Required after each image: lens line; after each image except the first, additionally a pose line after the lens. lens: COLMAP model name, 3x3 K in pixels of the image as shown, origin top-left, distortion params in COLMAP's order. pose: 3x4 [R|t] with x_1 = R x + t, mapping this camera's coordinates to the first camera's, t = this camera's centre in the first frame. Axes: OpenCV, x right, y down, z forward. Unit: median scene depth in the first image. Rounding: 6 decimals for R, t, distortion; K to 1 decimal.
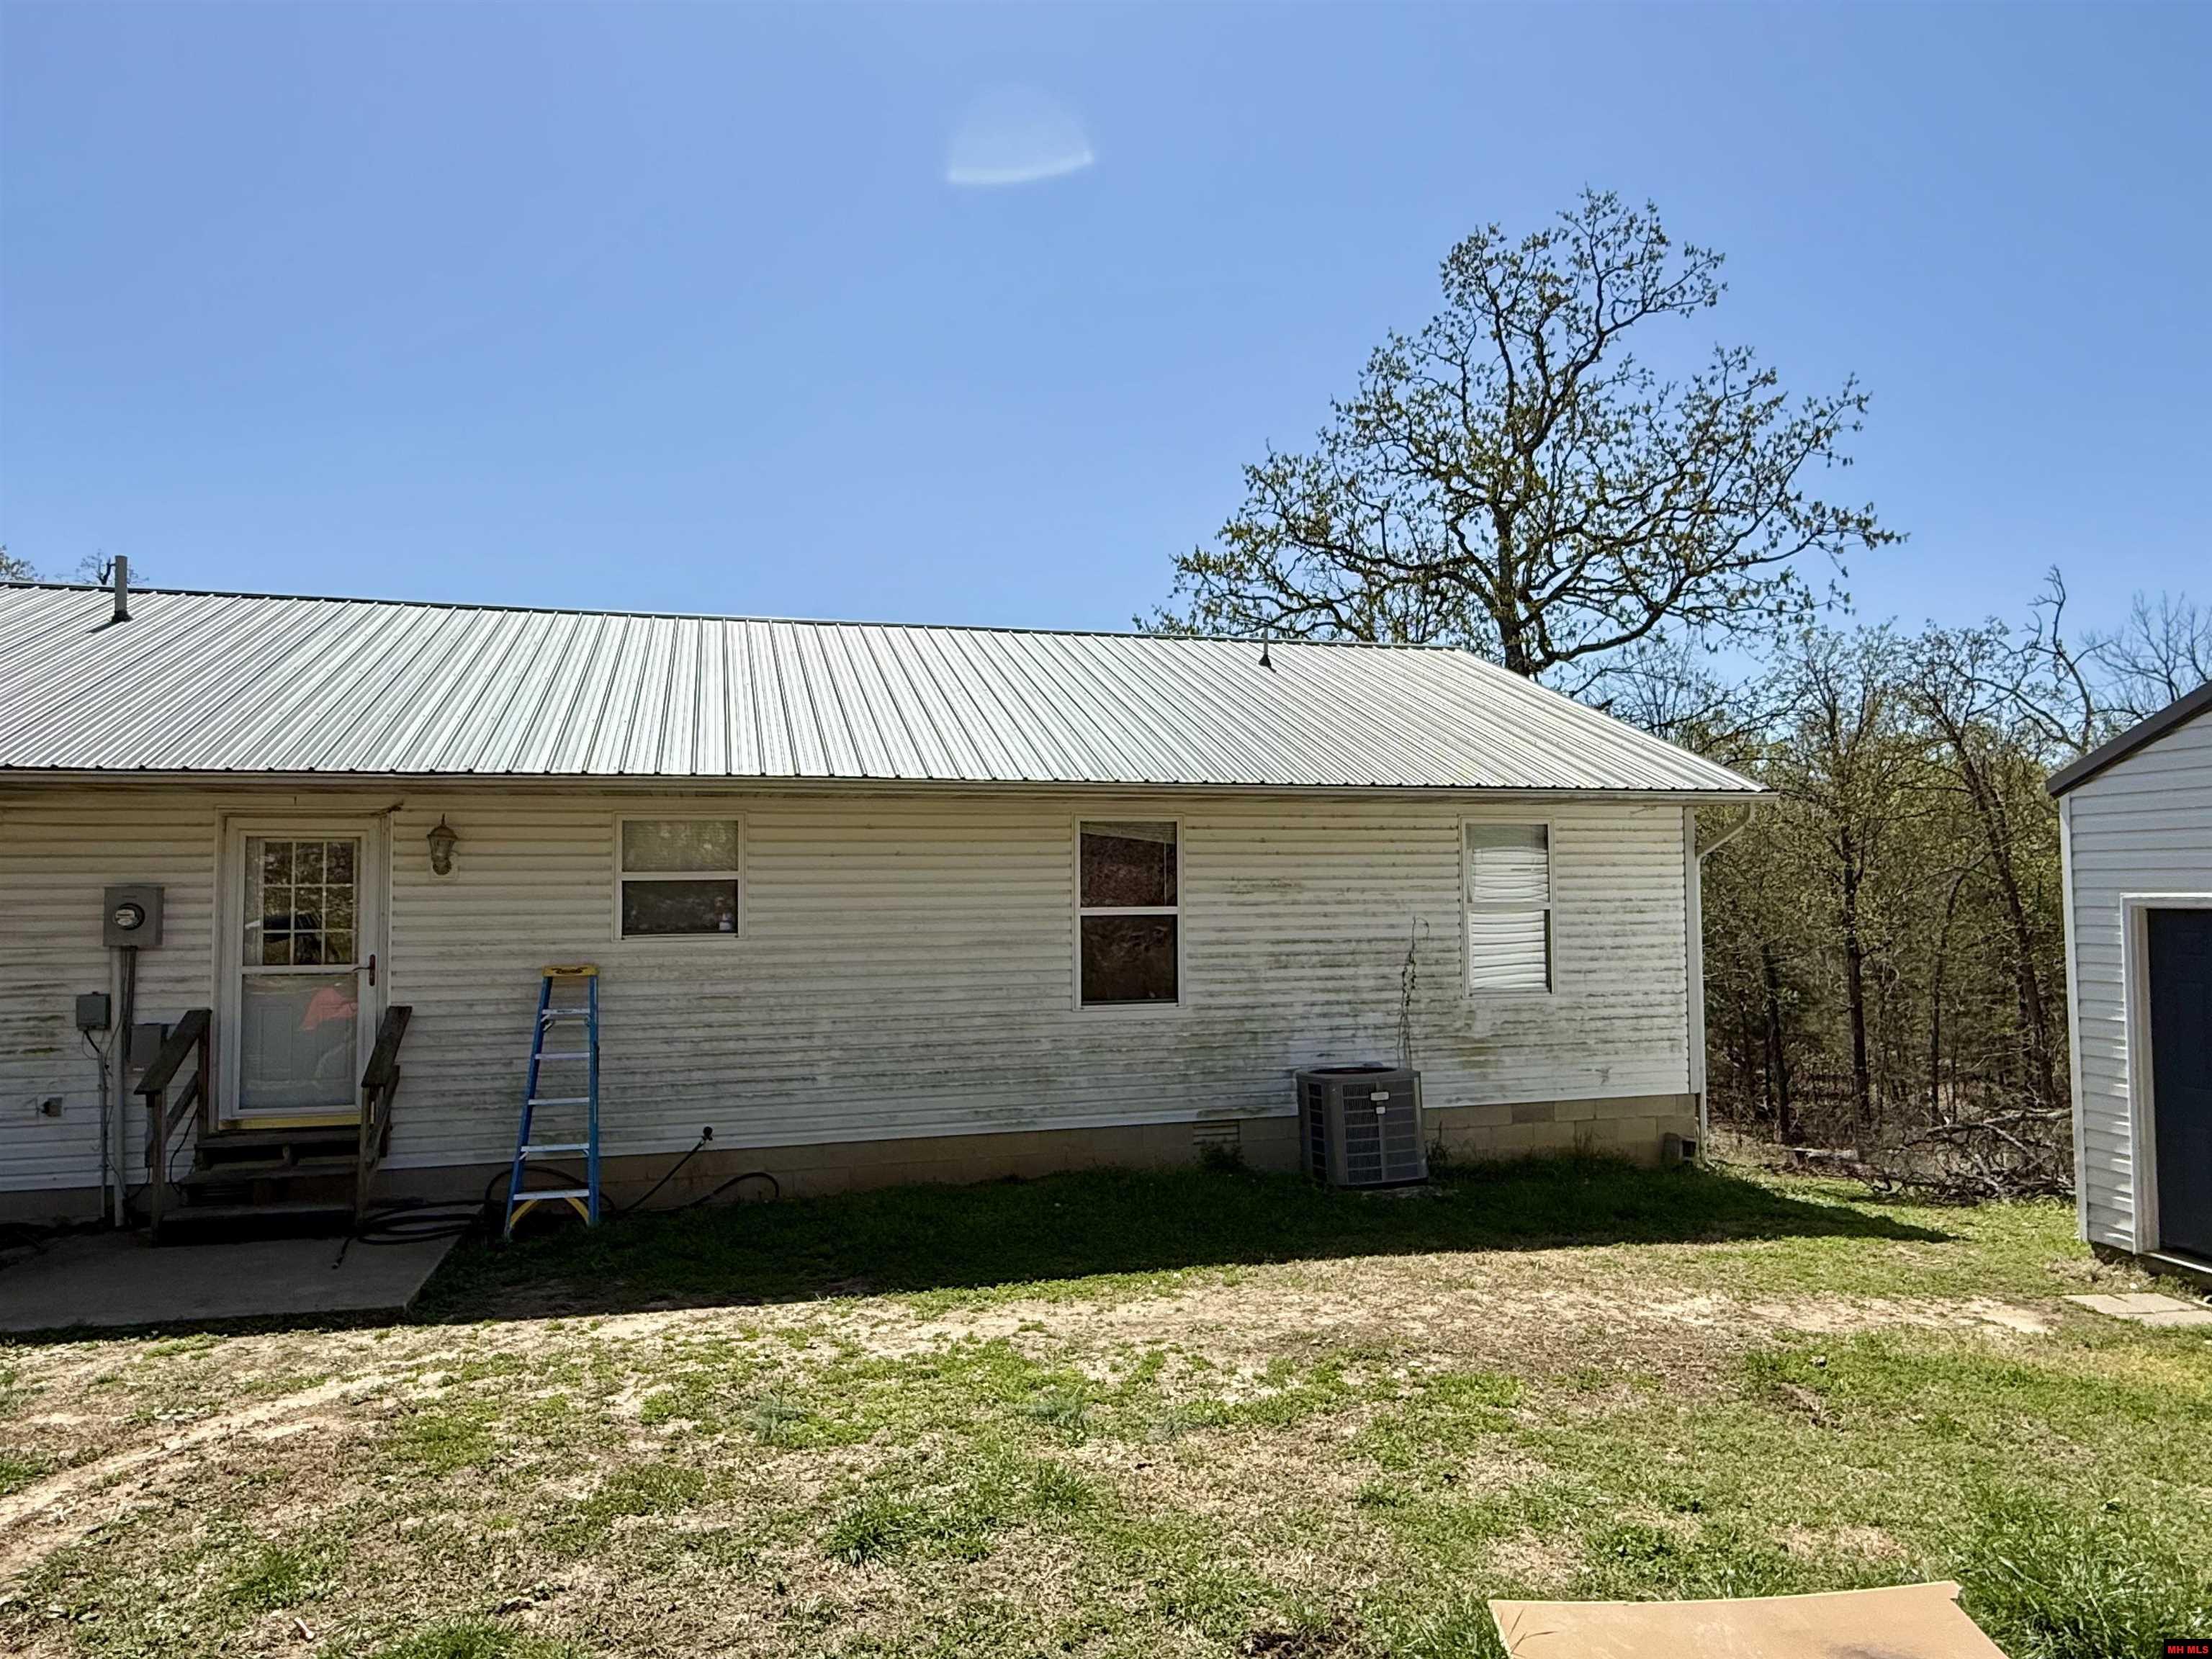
lens RADIAL K [[1331.1, 0, 1107.2], [0, 1331.1, 823.4], [0, 0, 1]] dist [-0.009435, -0.001124]
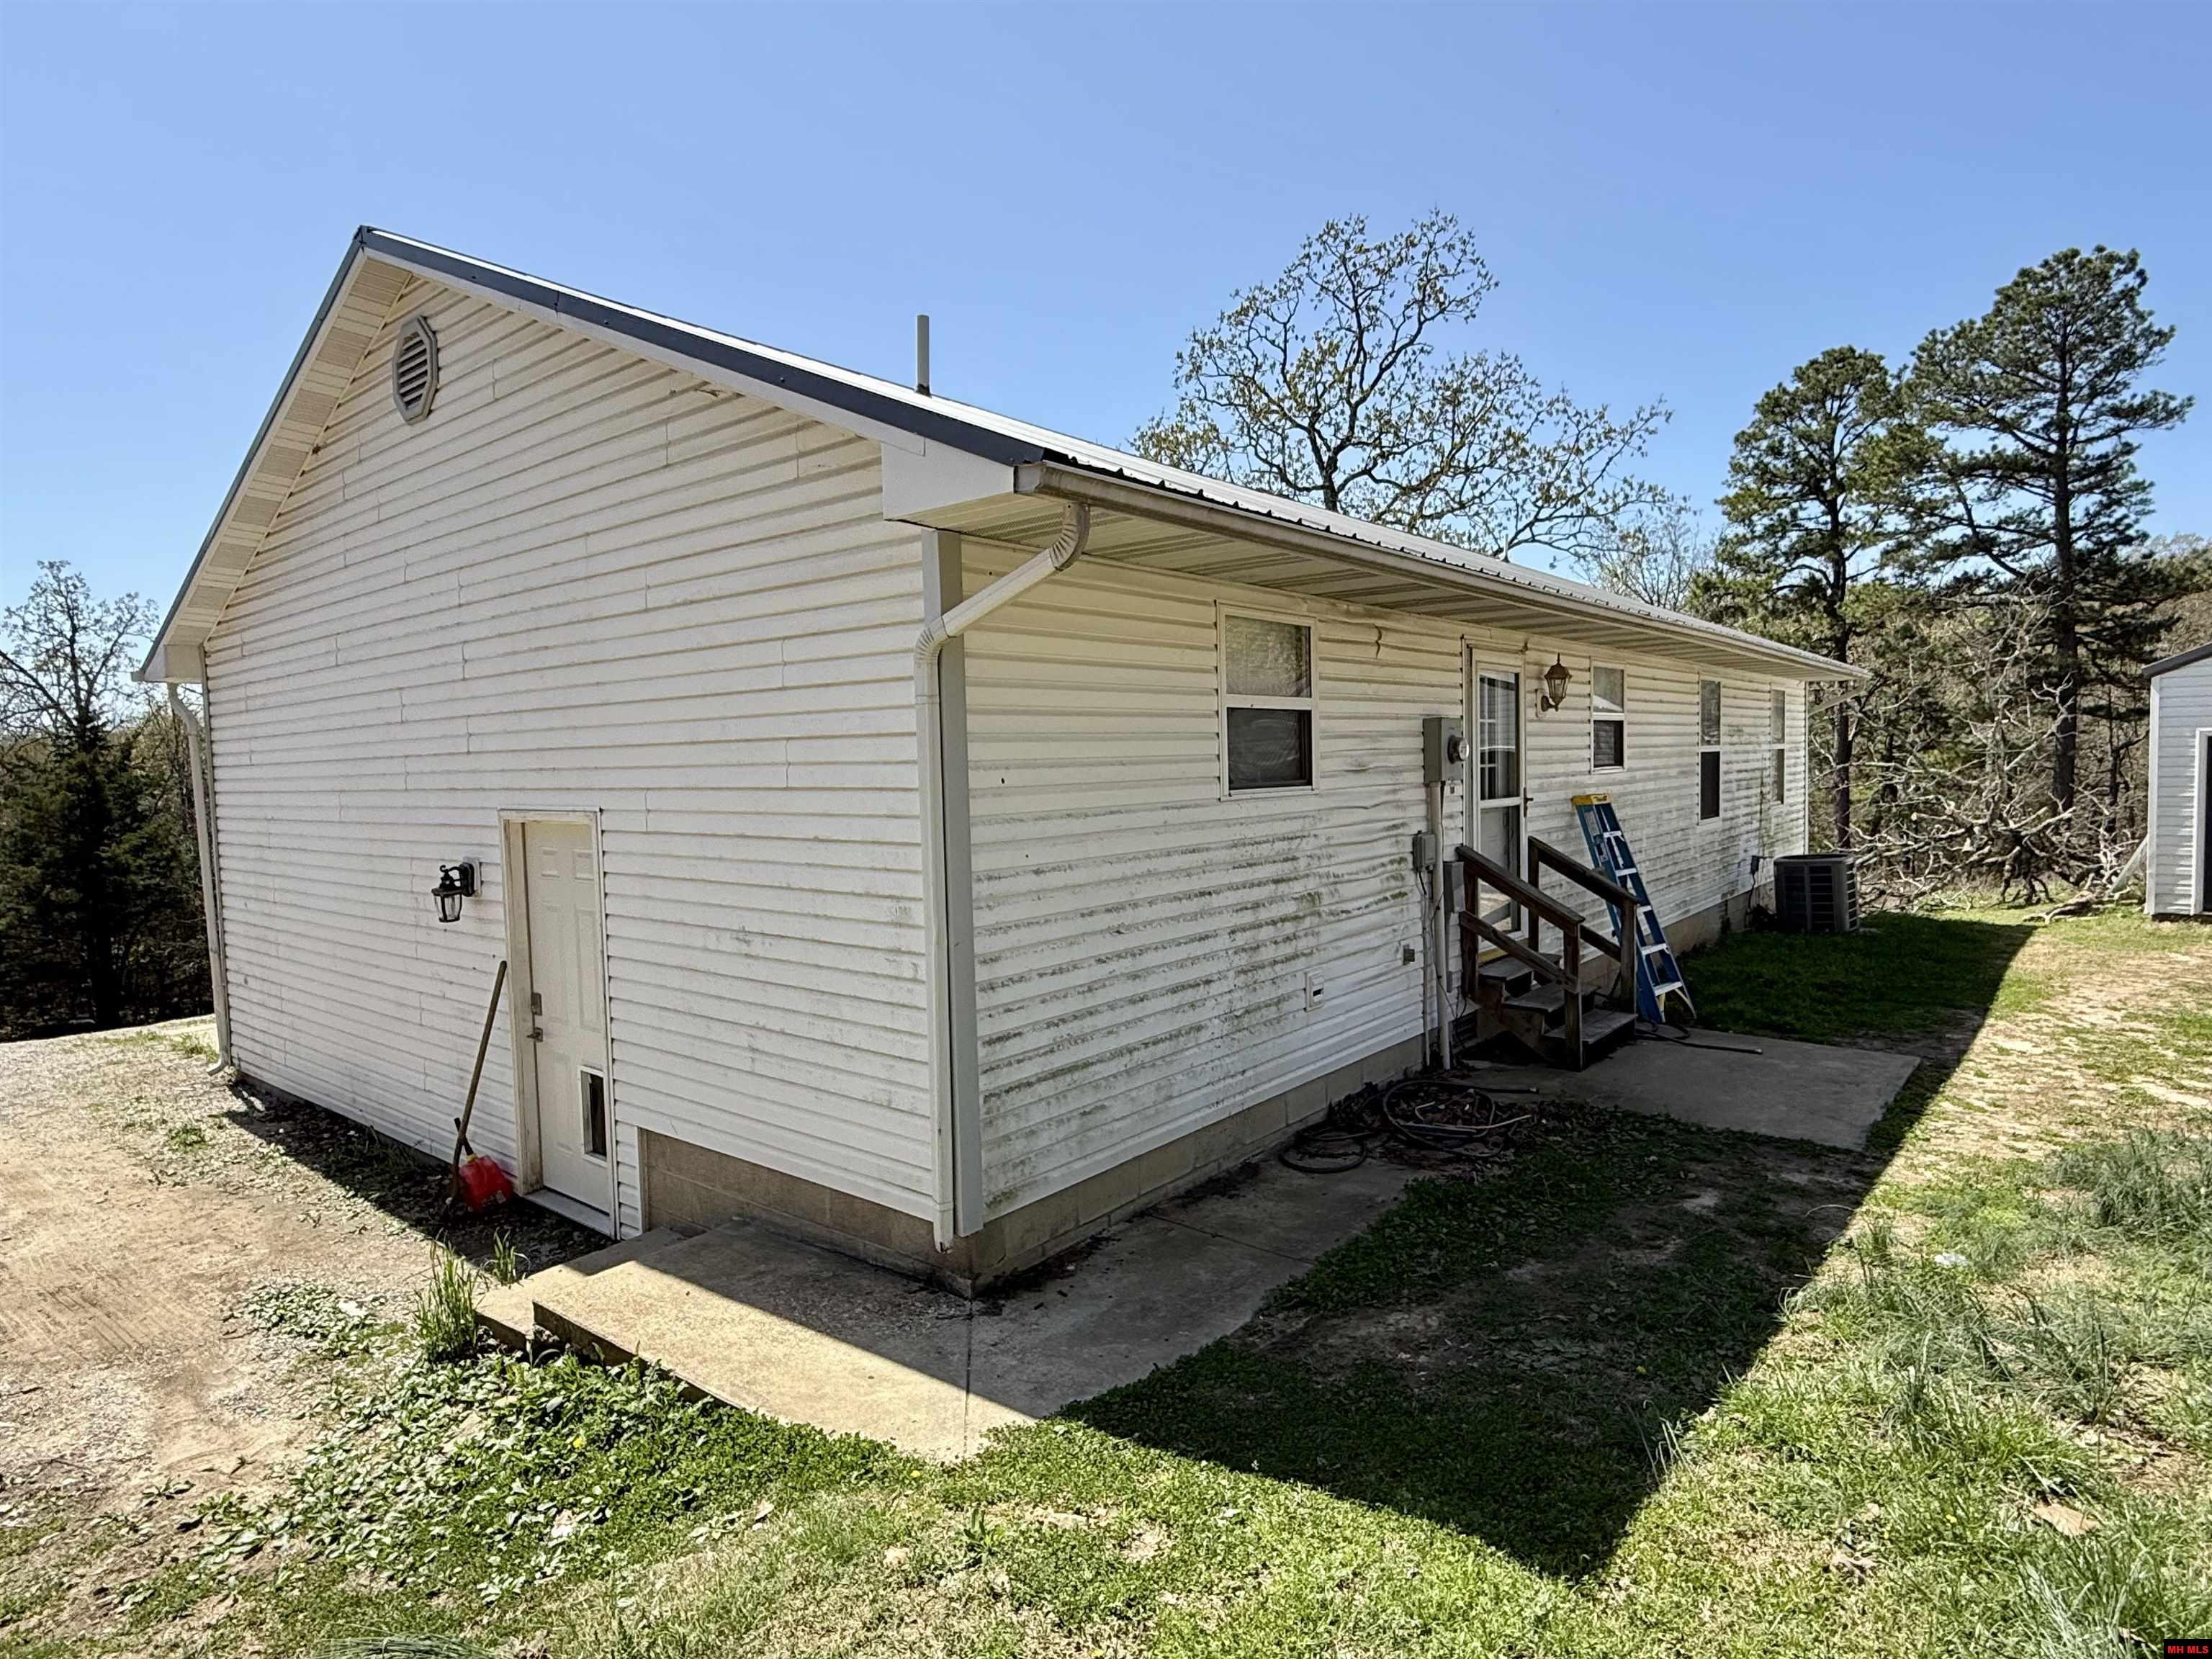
lens RADIAL K [[1227.0, 0, 1106.1], [0, 1227.0, 832.9], [0, 0, 1]] dist [0.001840, 0.000174]
pose [[0.833254, -0.049103, 0.550705, -1.296172], [0.002406, 0.996361, 0.085199, 0.049080], [-0.552884, -0.069667, 0.830340, 0.362839]]
